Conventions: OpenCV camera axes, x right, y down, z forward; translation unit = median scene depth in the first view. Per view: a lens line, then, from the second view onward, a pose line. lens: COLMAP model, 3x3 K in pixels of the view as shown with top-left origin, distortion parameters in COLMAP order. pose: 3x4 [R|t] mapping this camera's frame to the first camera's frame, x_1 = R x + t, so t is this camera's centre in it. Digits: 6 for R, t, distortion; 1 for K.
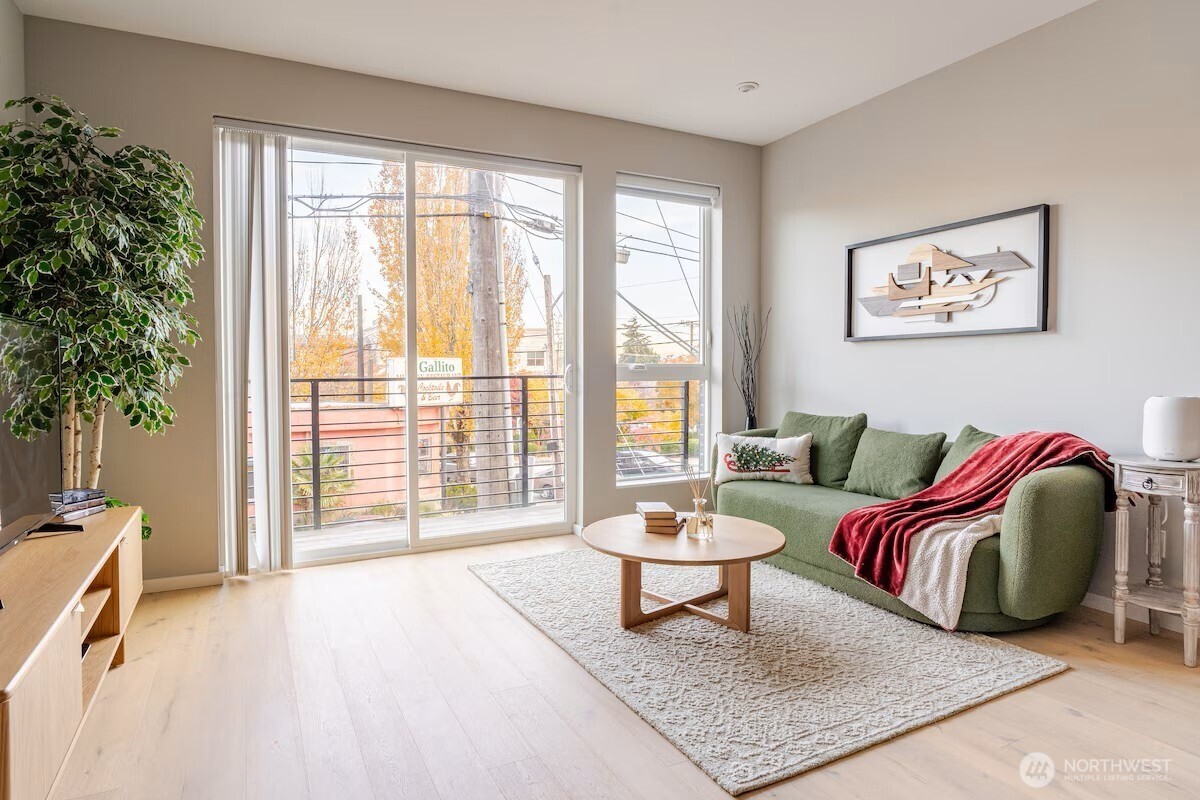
lens RADIAL K [[708.7, 0, 600.3], [0, 708.7, 377.8], [0, 0, 1]] dist [-0.007932, -0.001437]
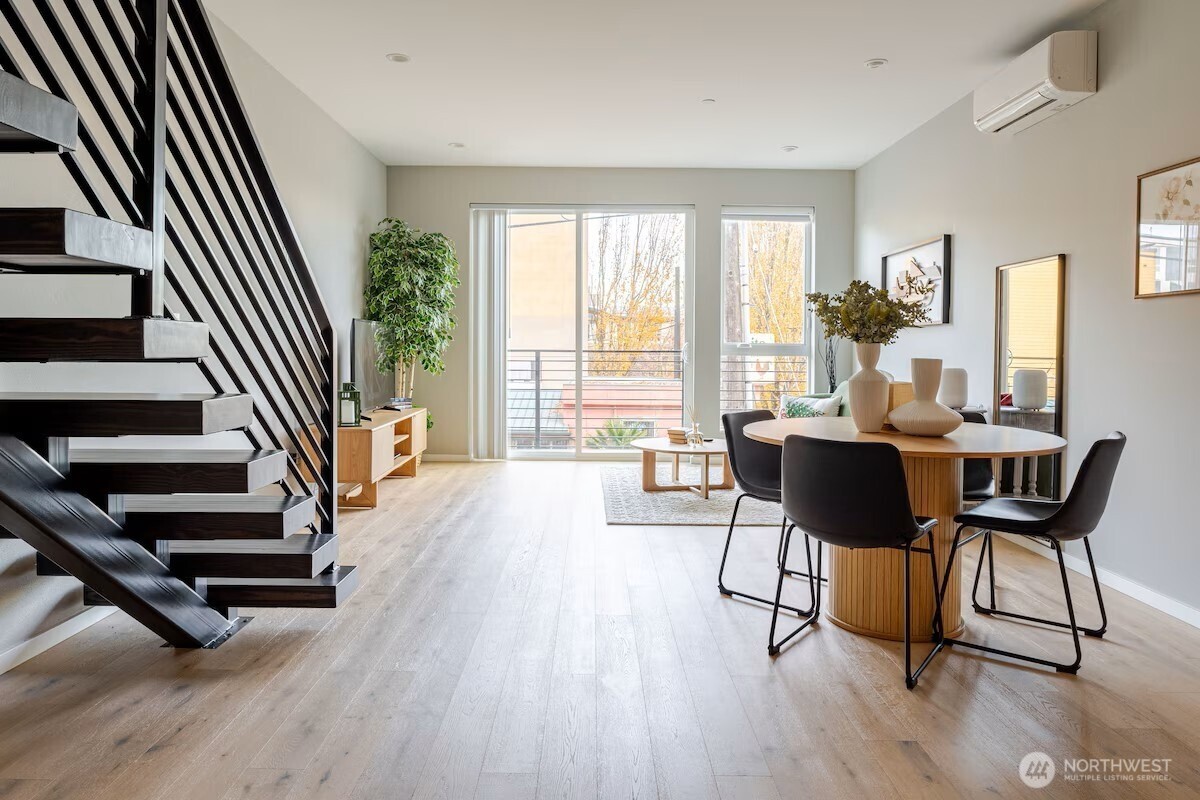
lens RADIAL K [[995.6, 0, 600.6], [0, 995.6, 368.8], [0, 0, 1]] dist [0.006503, 0.002483]
pose [[0.881722, 0.025716, -0.471068, 1.159559], [-0.020724, 0.999661, 0.015782, 0.008769], [0.471314, -0.004153, 0.881956, -1.322624]]
